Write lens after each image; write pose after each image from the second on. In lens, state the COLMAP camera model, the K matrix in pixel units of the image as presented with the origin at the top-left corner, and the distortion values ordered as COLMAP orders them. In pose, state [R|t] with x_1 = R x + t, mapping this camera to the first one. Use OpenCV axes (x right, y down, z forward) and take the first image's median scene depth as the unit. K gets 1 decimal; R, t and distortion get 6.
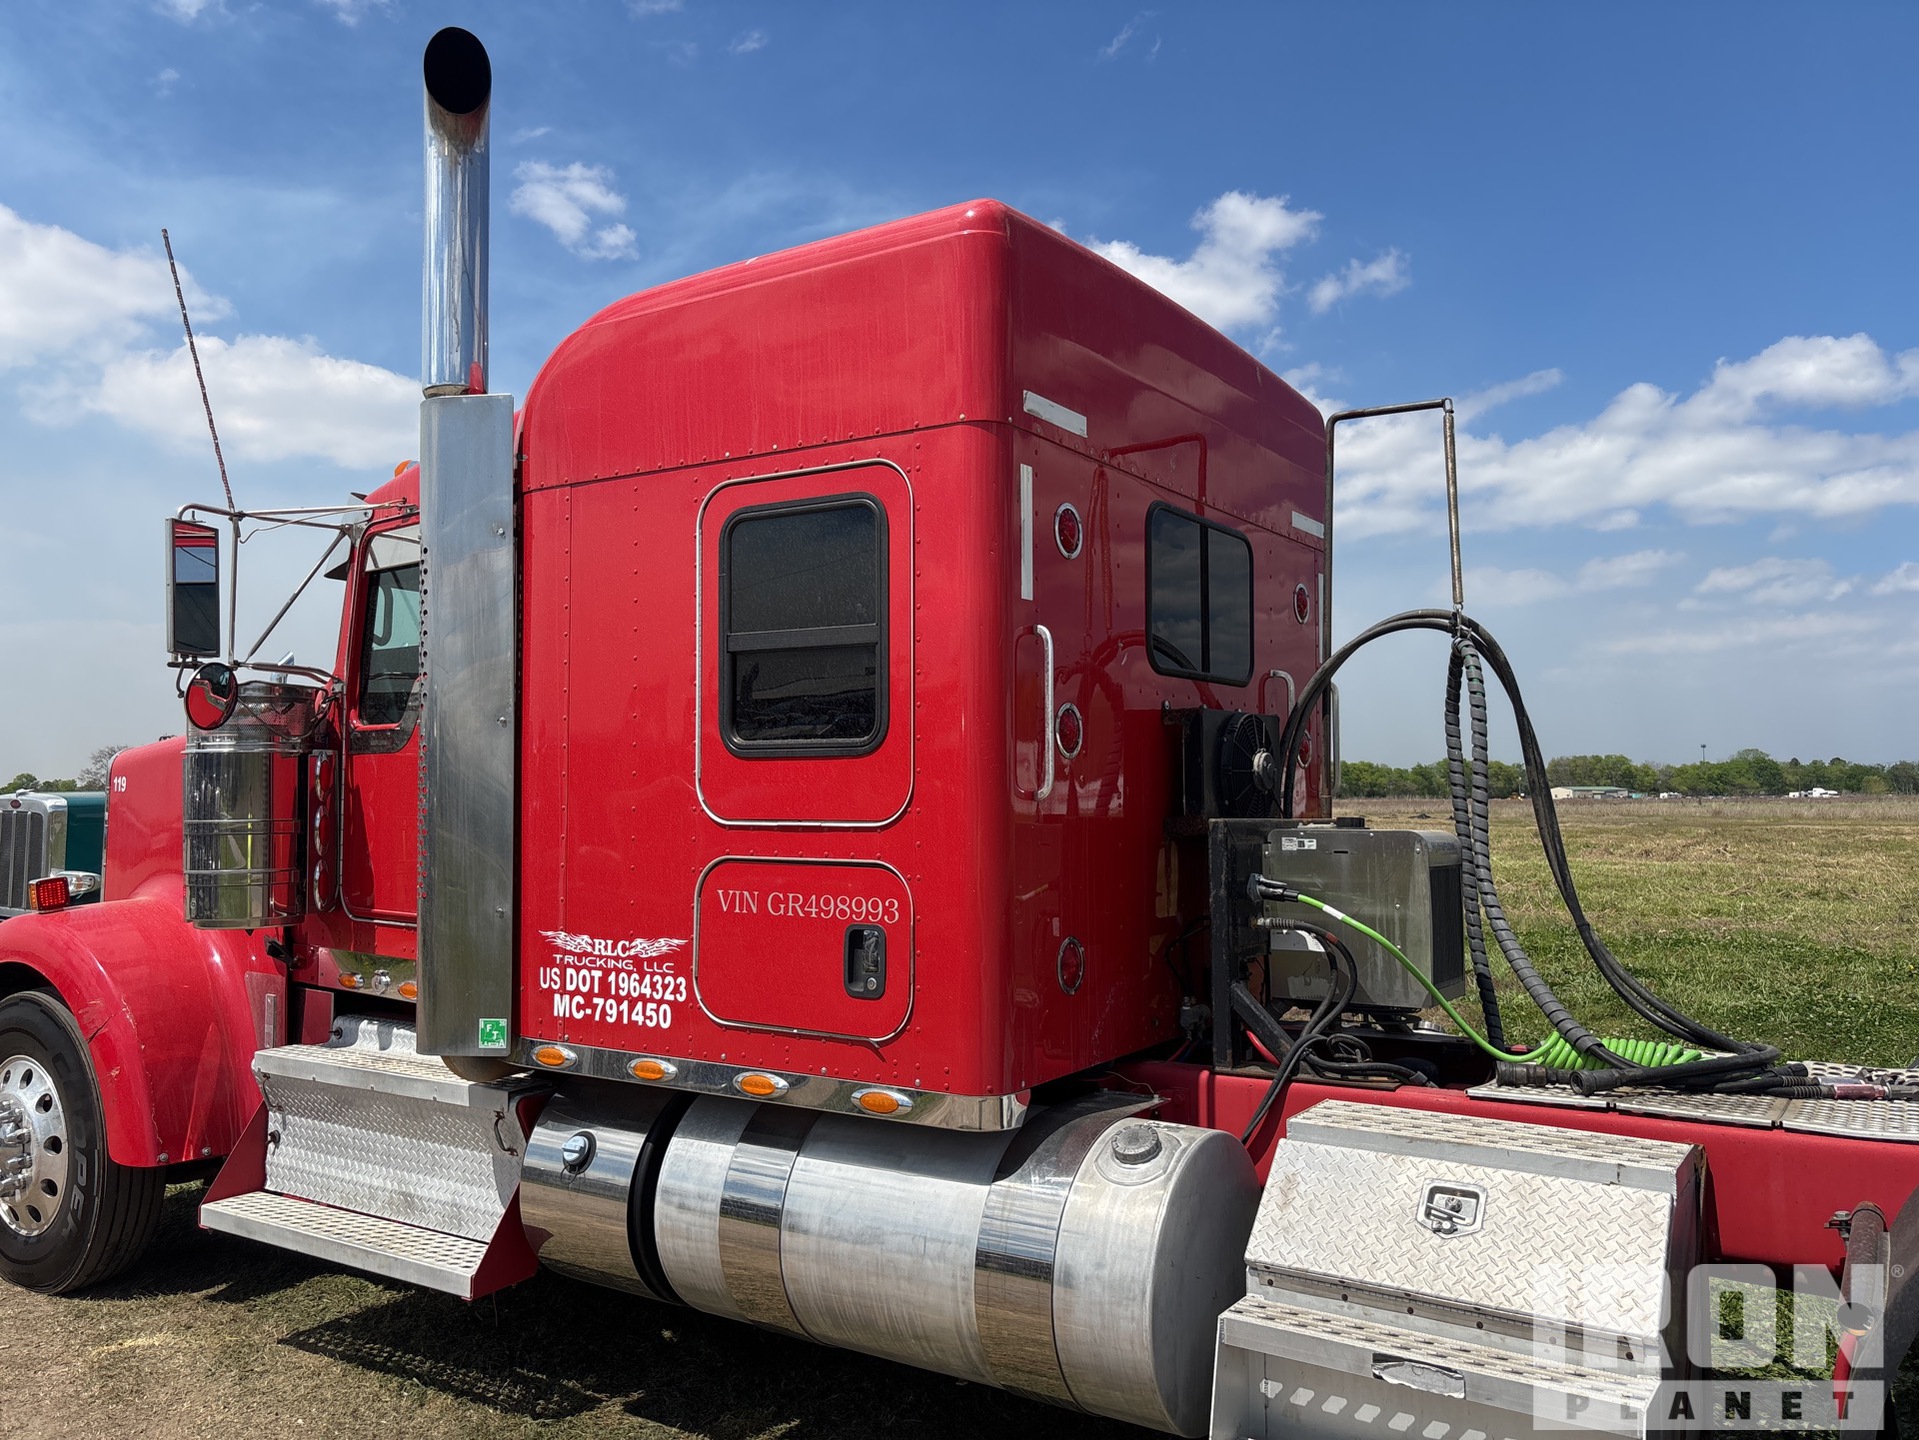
lens RADIAL K [[1531.8, 0, 899.5], [0, 1531.8, 718.5], [0, 0, 1]] dist [-0.013202, -0.005167]
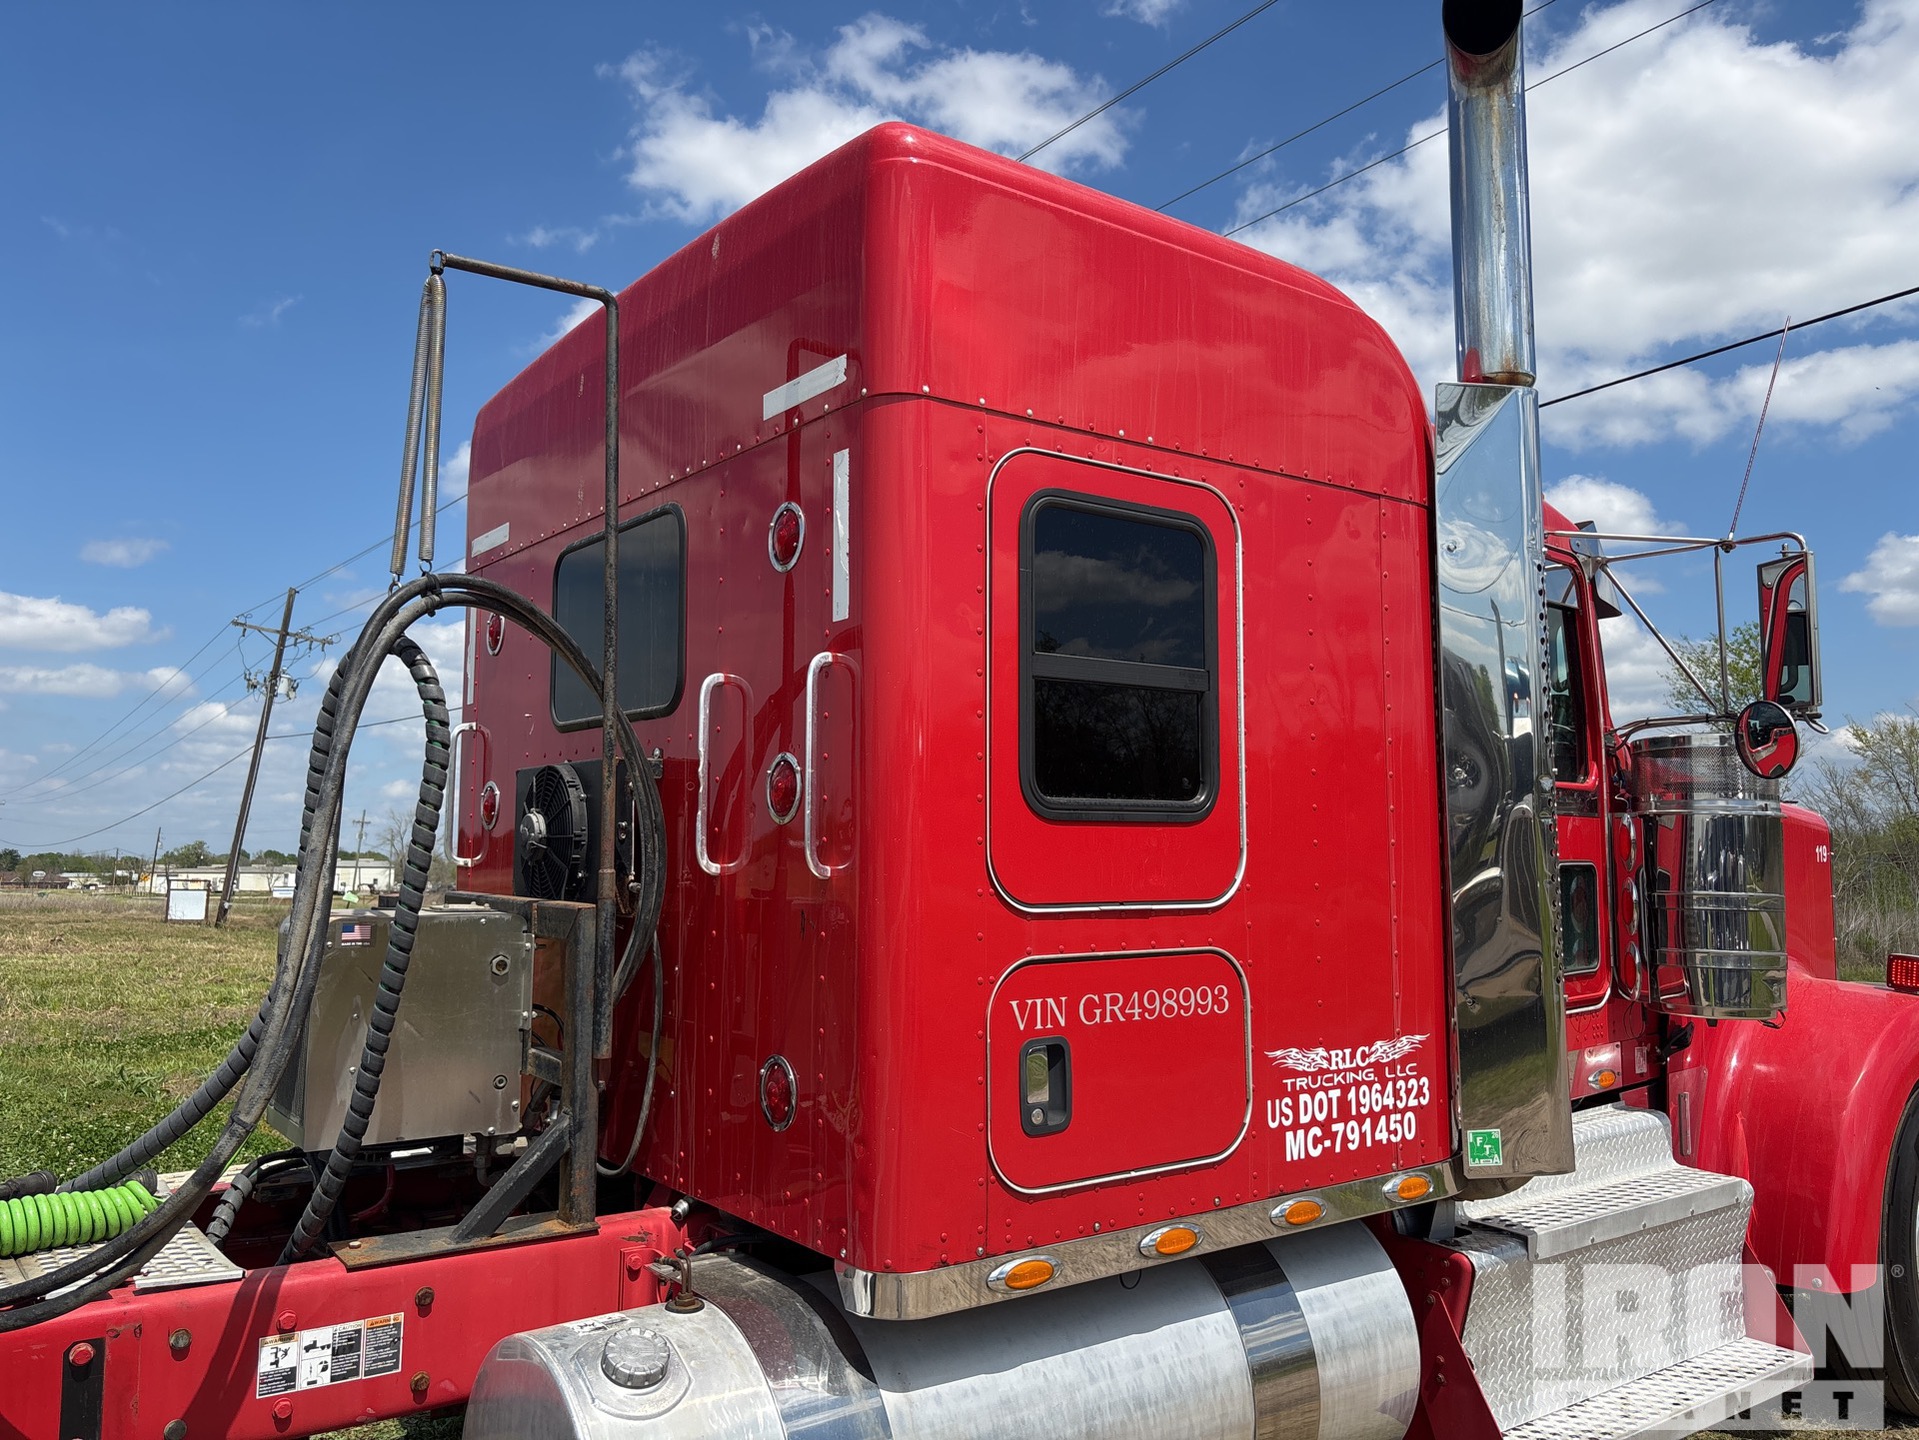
lens RADIAL K [[1510.0, 0, 1009.7], [0, 1510.0, 750.7], [0, 0, 1]] dist [0.003219, -0.001447]
pose [[0.292217, 0.073204, 0.953546, -1.020459], [-0.057650, 0.996601, -0.058842, 0.044292], [-0.954613, -0.037777, 0.295444, 0.940310]]
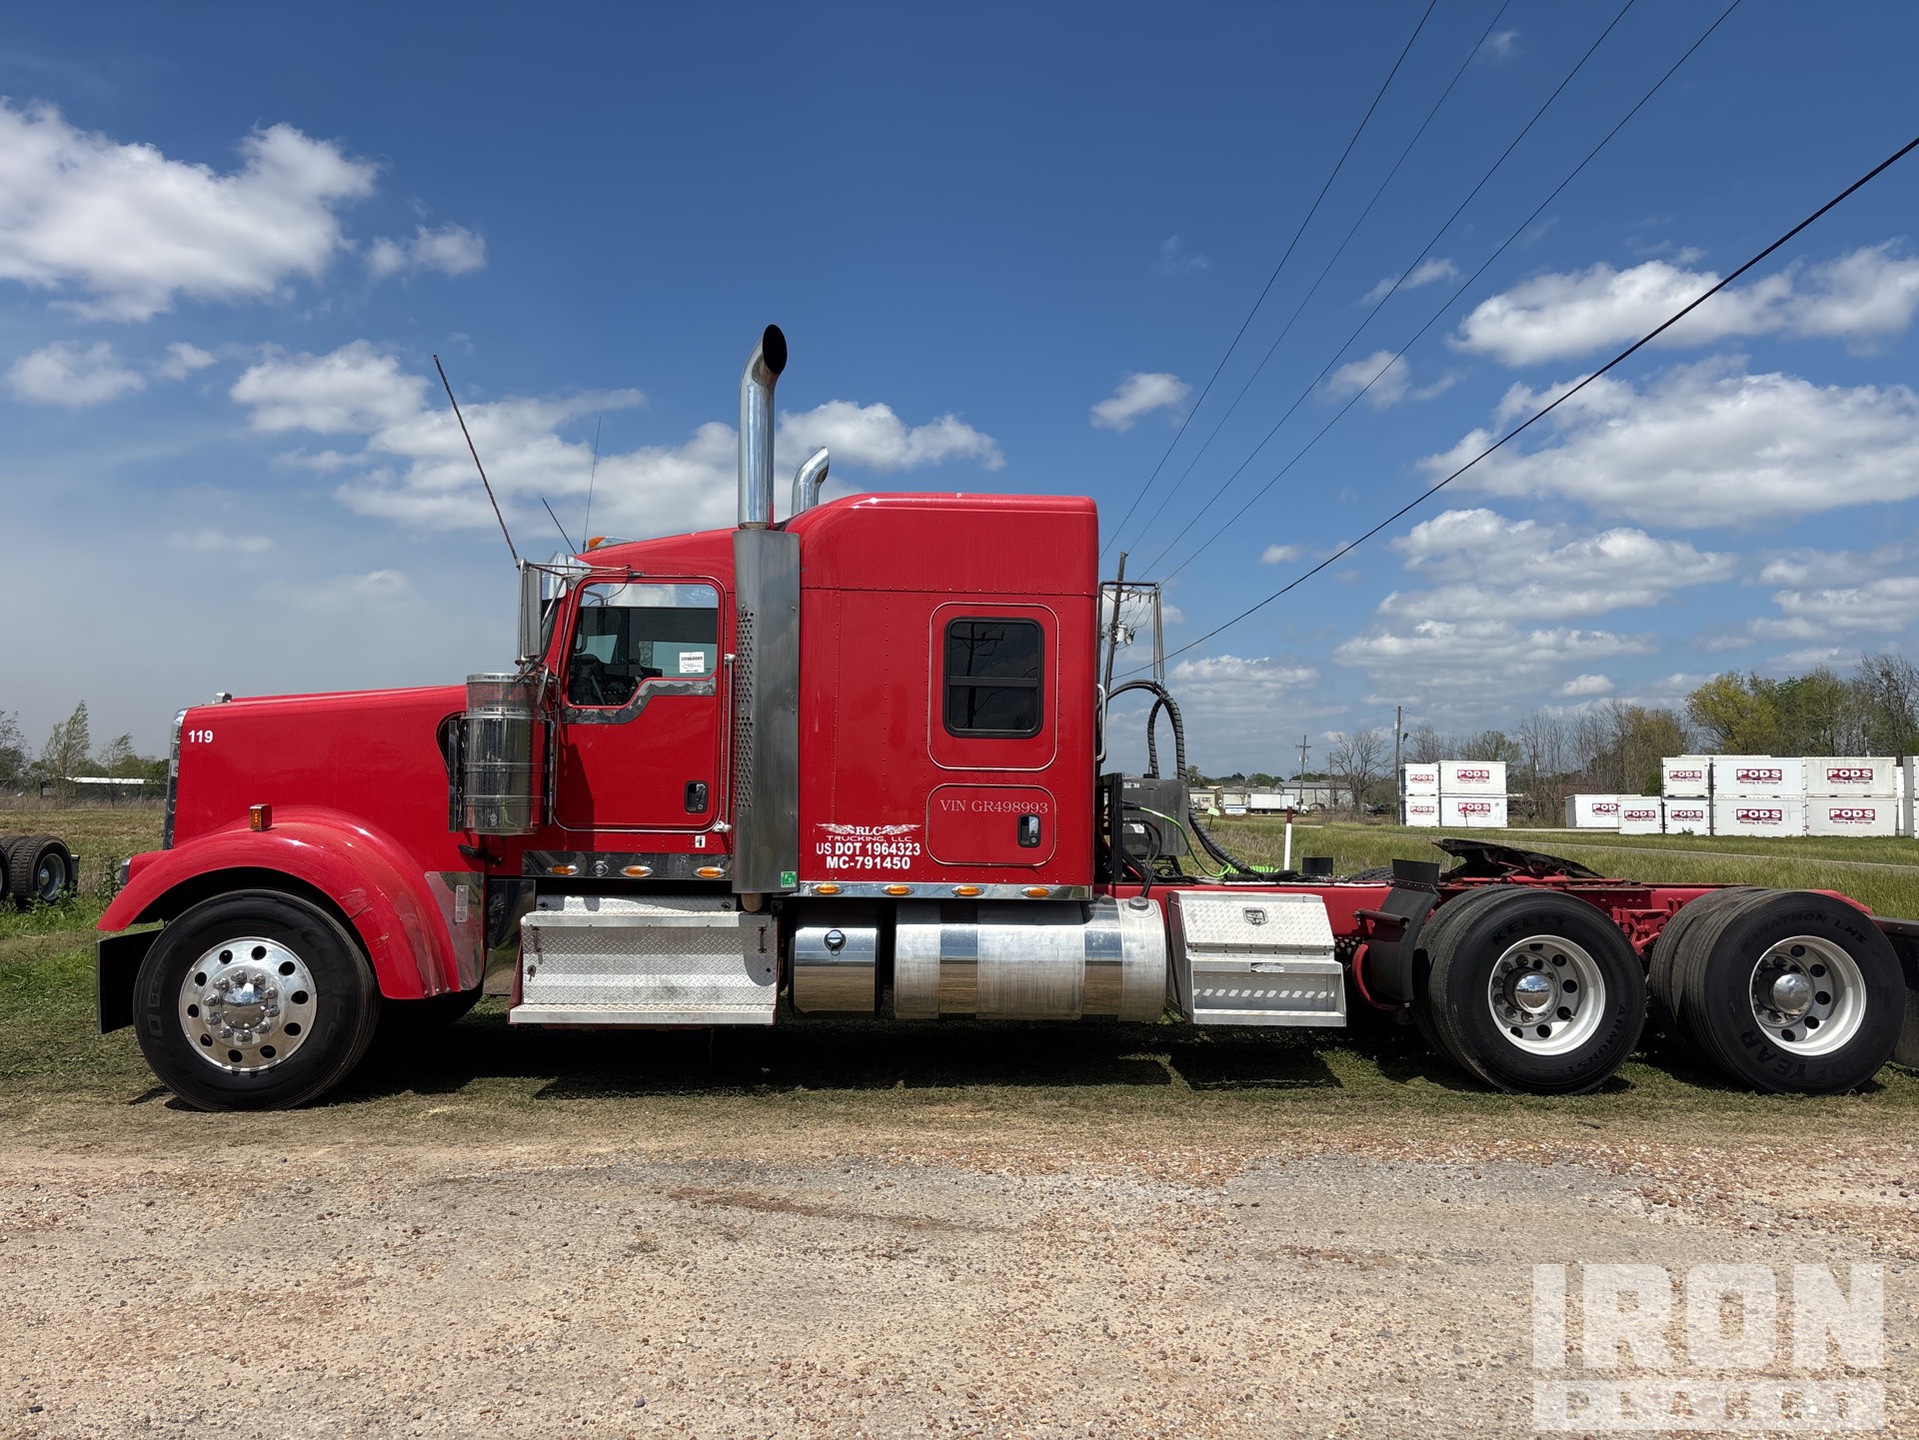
lens RADIAL K [[1463.4, 0, 969.2], [0, 1463.4, 732.7], [0, 0, 1]] dist [0.057124, -0.058875]
pose [[0.794349, 0.043046, 0.605935, -1.222981], [-0.050497, 0.998713, -0.004750, 0.027111], [-0.605359, -0.026825, 0.795500, -0.561471]]
